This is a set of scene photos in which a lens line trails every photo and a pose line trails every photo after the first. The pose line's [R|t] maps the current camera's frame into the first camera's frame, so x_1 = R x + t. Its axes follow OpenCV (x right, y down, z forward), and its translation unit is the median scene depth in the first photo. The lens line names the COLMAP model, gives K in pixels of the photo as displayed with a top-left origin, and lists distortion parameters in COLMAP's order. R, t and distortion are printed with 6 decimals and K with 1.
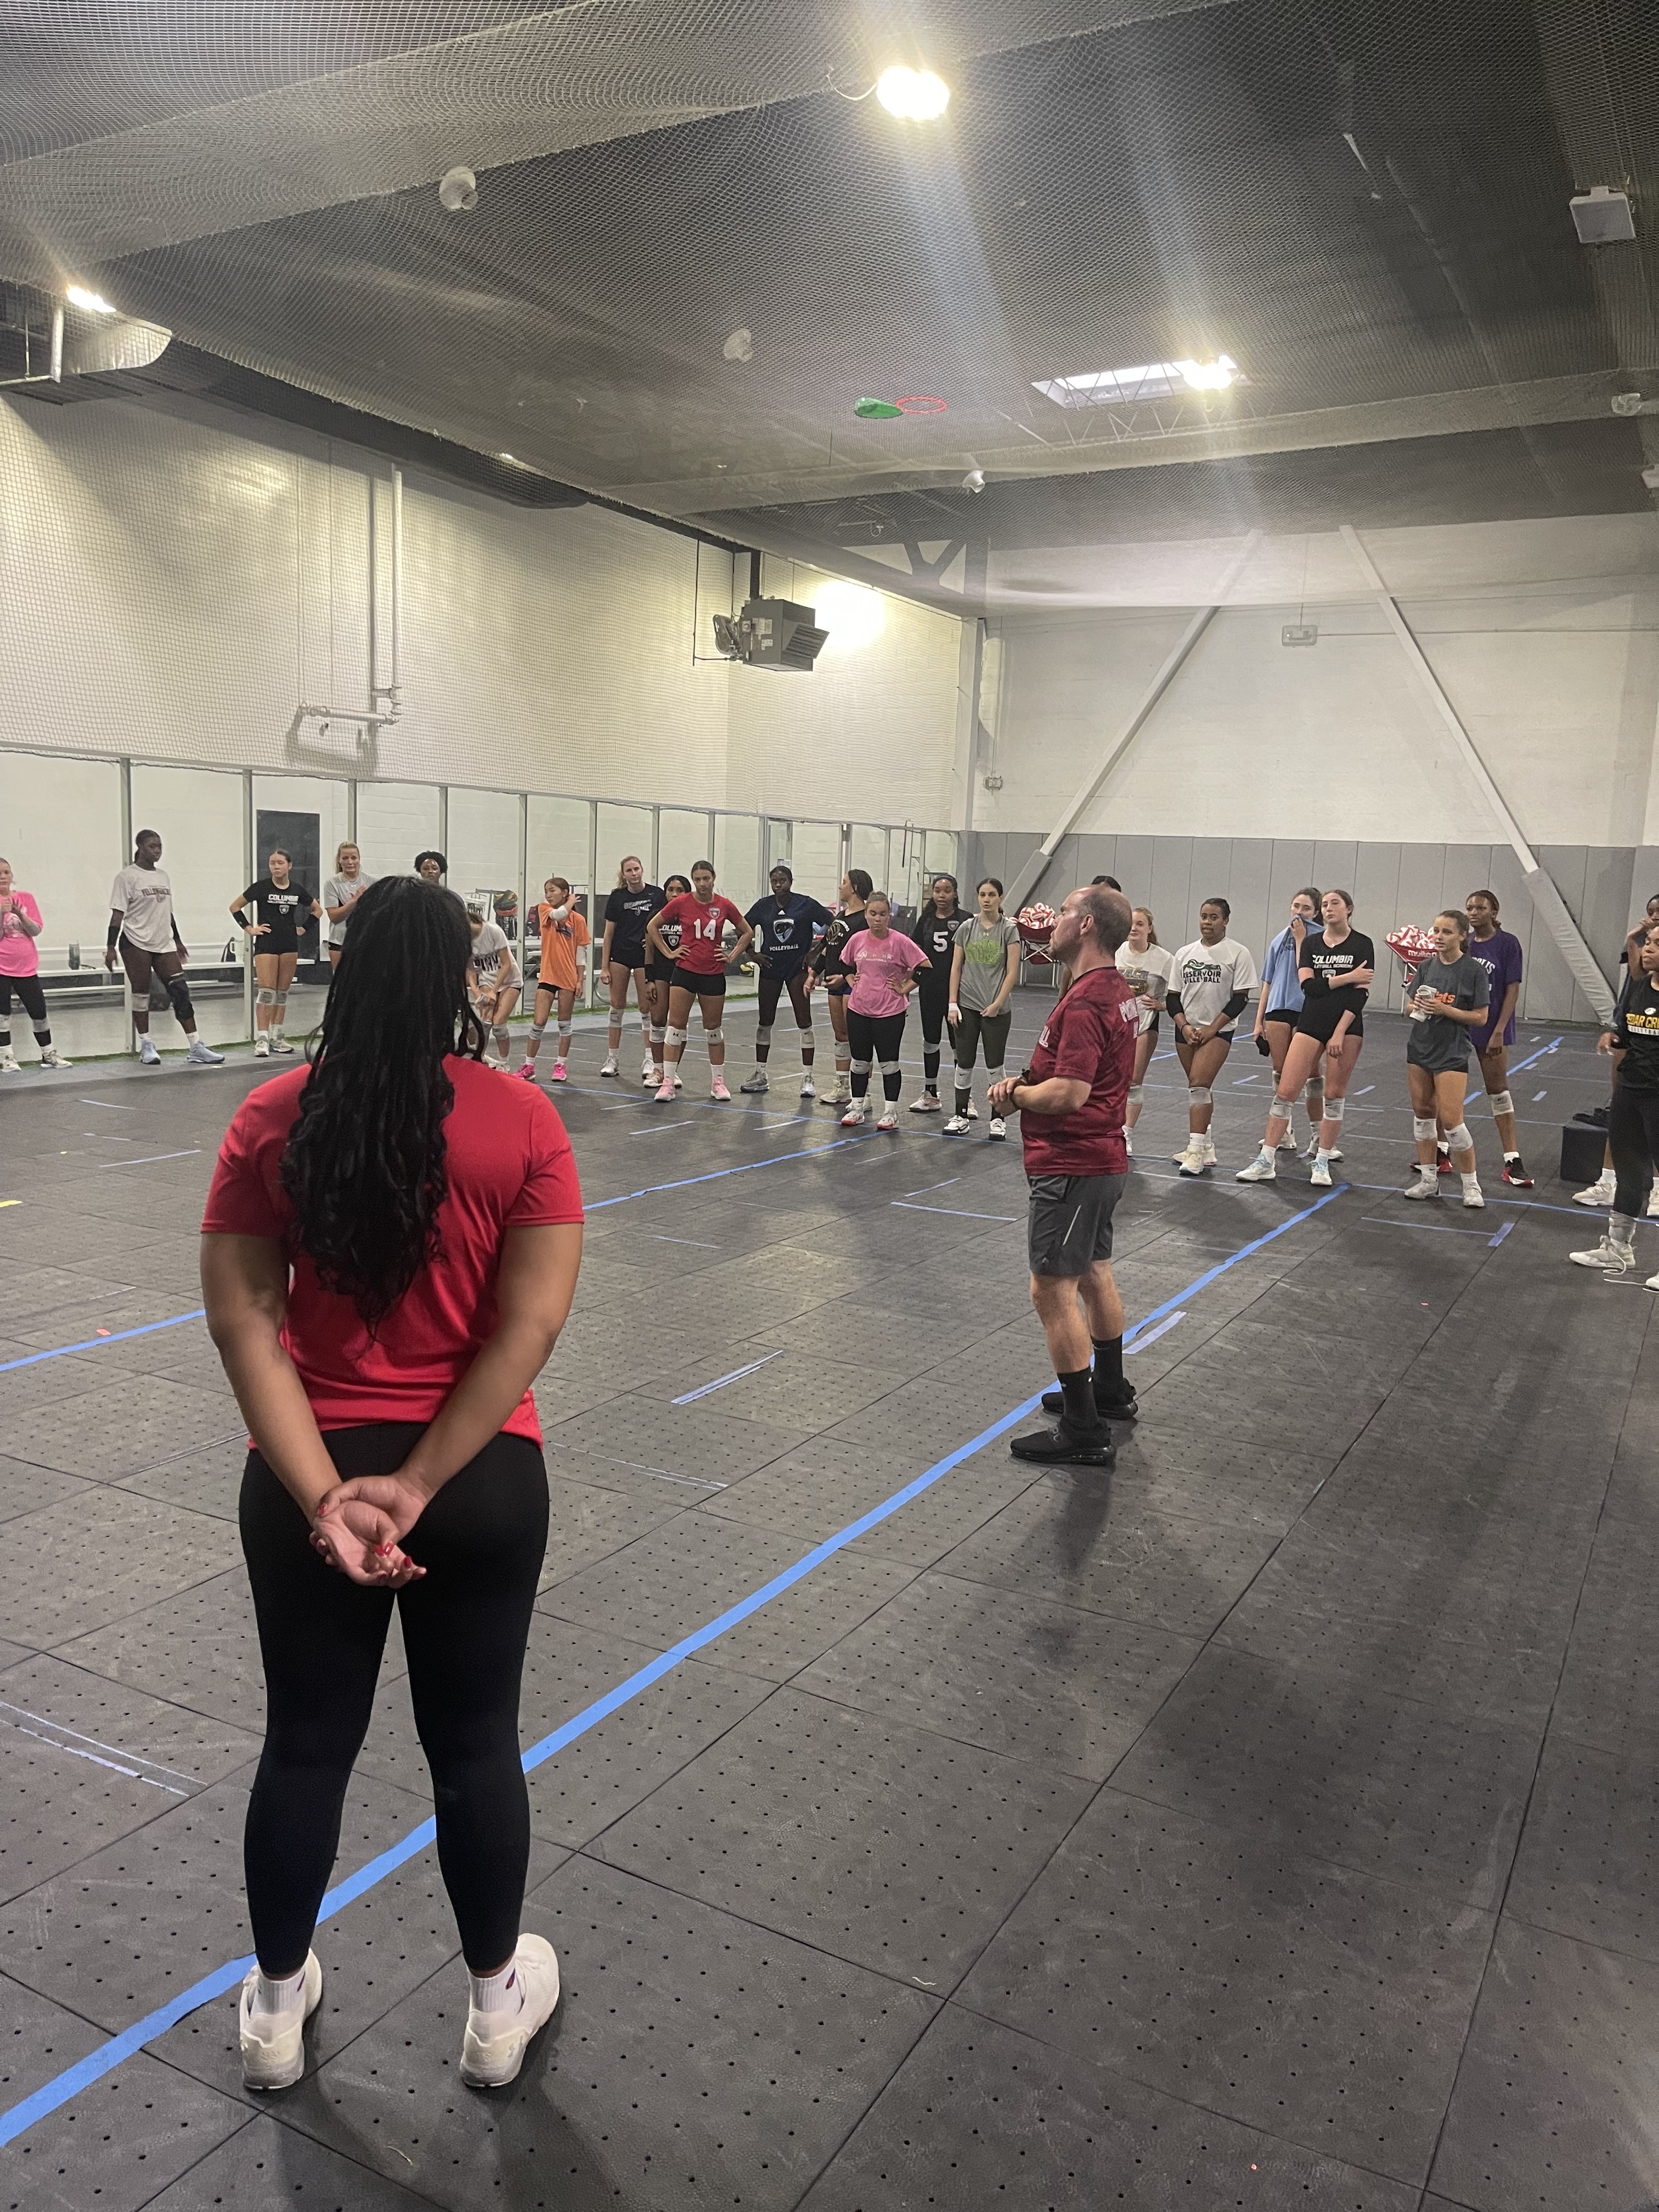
lens RADIAL K [[1679.9, 0, 803.8], [0, 1679.9, 1142.4], [0, 0, 1]] dist [0.033495, -0.017880]
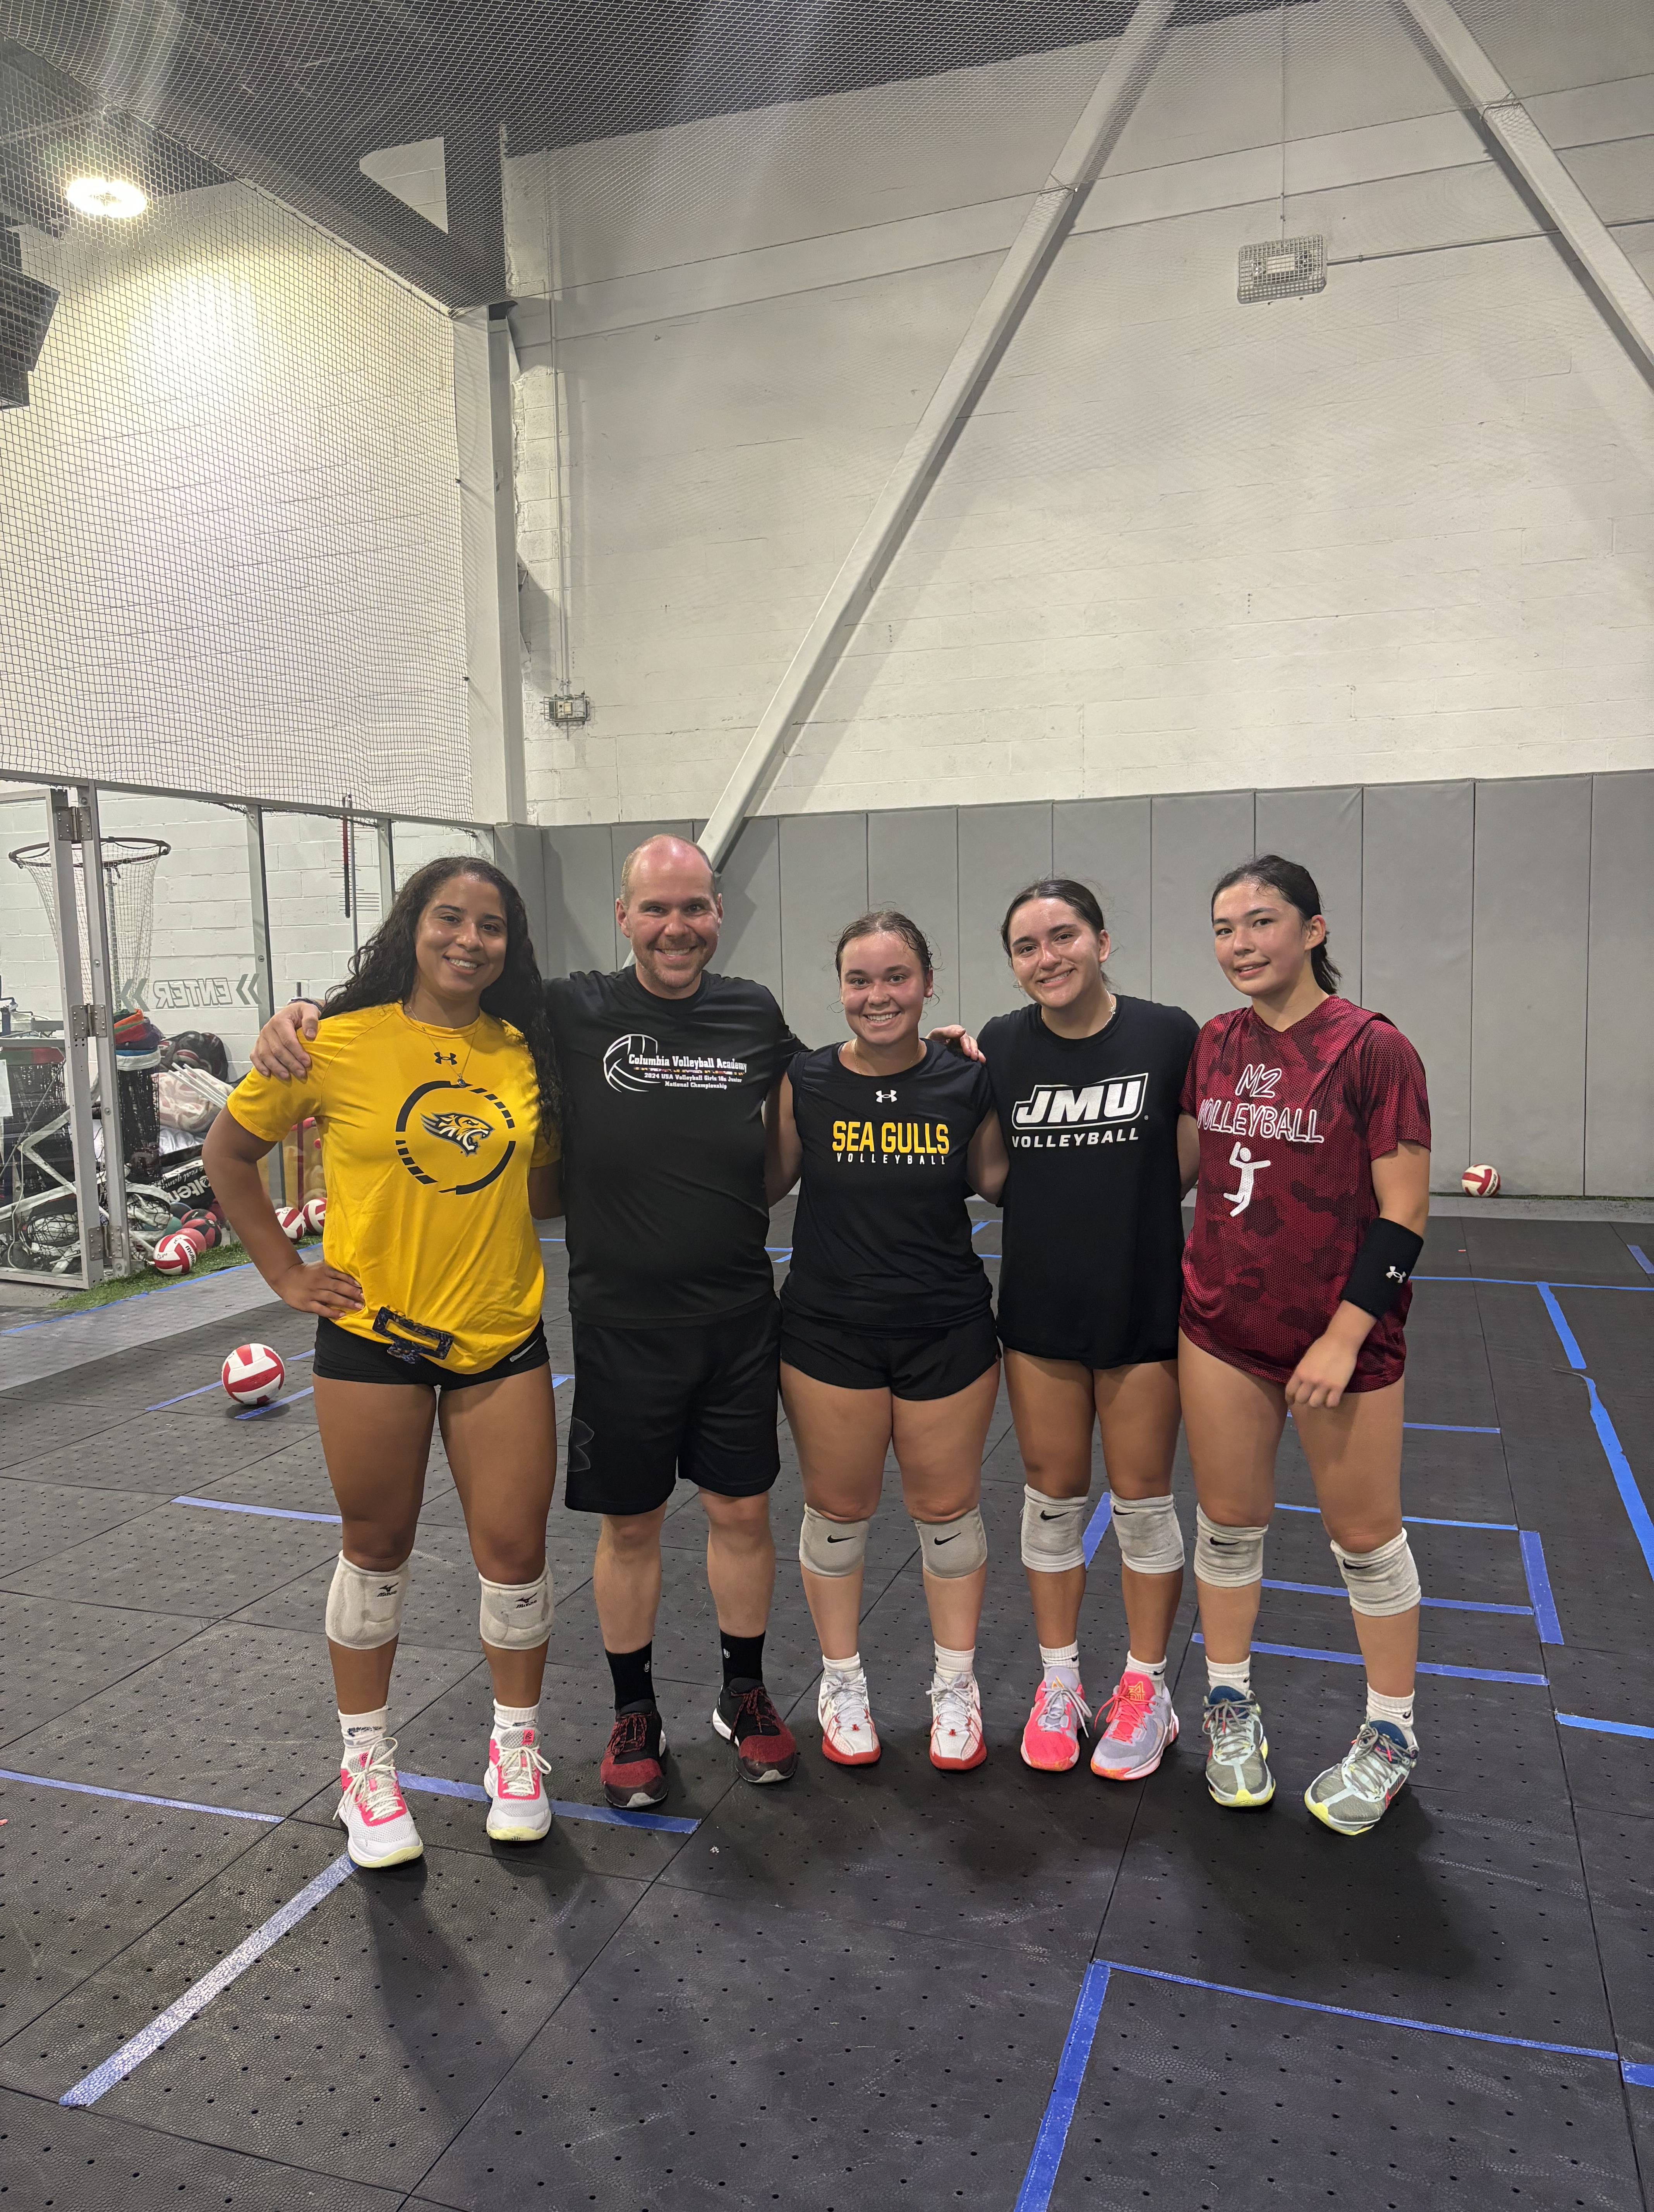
lens RADIAL K [[1663.1, 0, 820.4], [0, 1663.1, 1110.9], [0, 0, 1]] dist [0.015394, -0.026658]
pose [[0.987355, -0.073869, 0.140262, 0.113350], [0.082164, 0.995139, -0.054293, -0.089019], [-0.135569, 0.065131, 0.988625, 0.608427]]
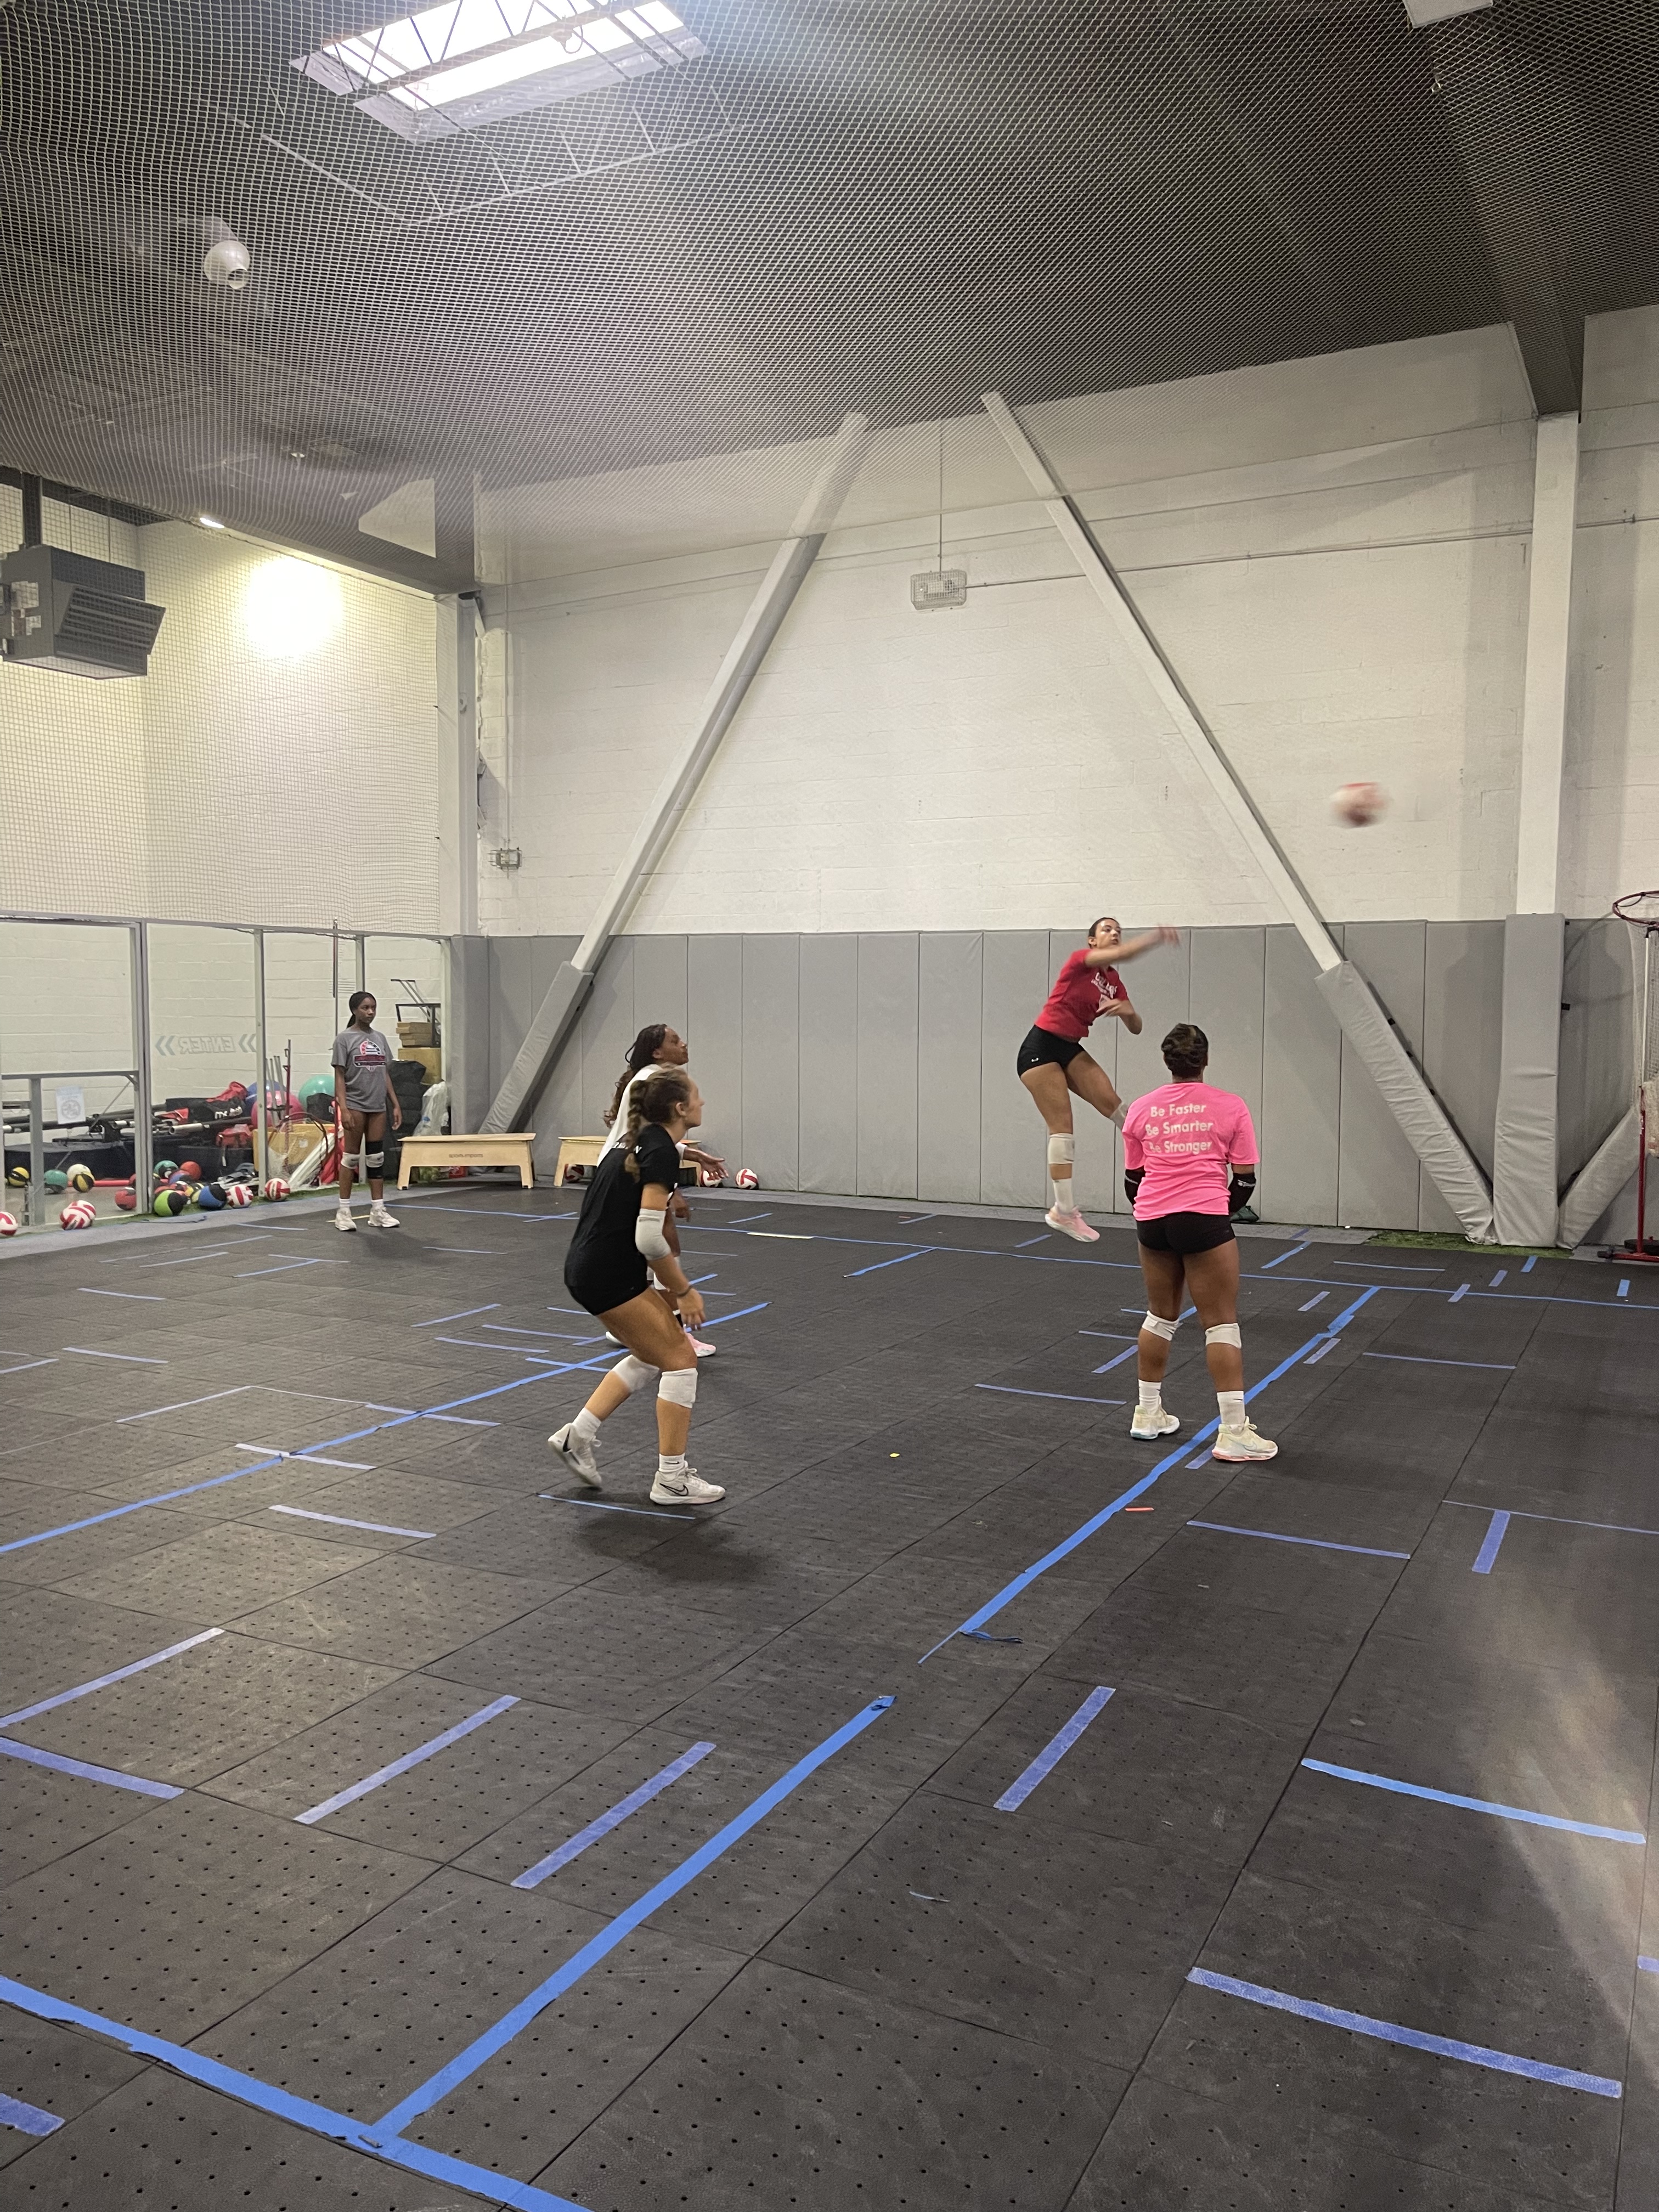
lens RADIAL K [[1679.9, 0, 841.8], [0, 1679.9, 1118.2], [0, 0, 1]] dist [0.033495, -0.017880]
pose [[0.999284, -0.031071, 0.021600, 0.227705], [0.033031, 0.994714, -0.097227, -0.056425], [-0.018465, 0.097871, 0.995028, 0.406366]]
